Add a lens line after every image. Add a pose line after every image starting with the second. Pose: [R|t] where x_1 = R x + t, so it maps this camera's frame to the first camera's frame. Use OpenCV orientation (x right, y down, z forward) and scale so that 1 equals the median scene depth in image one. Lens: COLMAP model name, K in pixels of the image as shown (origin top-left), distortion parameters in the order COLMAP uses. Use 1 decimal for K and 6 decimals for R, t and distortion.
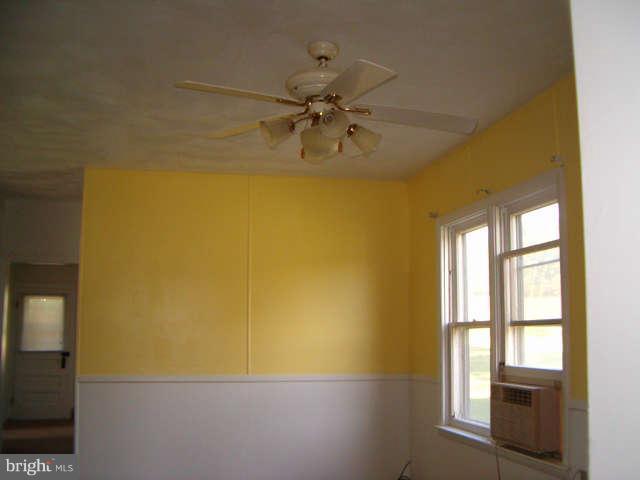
lens RADIAL K [[730.8, 0, 320.0], [0, 730.8, 240.0], [0, 0, 1]] dist [-0.235584, 0.065863]
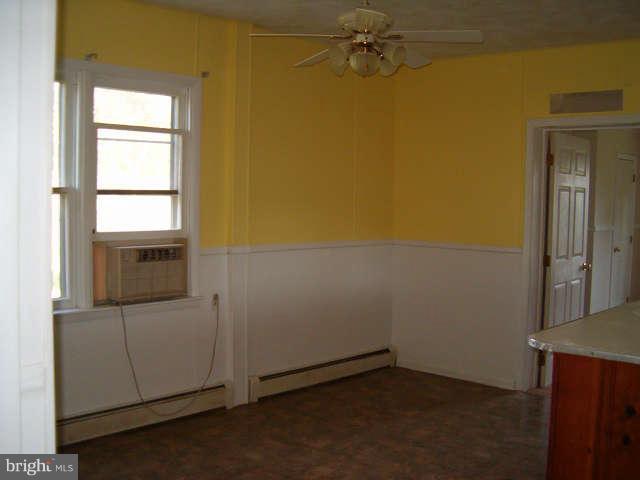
lens RADIAL K [[730.8, 0, 320.0], [0, 730.8, 240.0], [0, 0, 1]] dist [-0.235584, 0.065863]
pose [[-0.581321, -0.063155, 0.811220, -0.849241], [-0.122812, 0.992372, -0.010749, 0.174146], [-0.804353, -0.105876, -0.584643, 1.476643]]
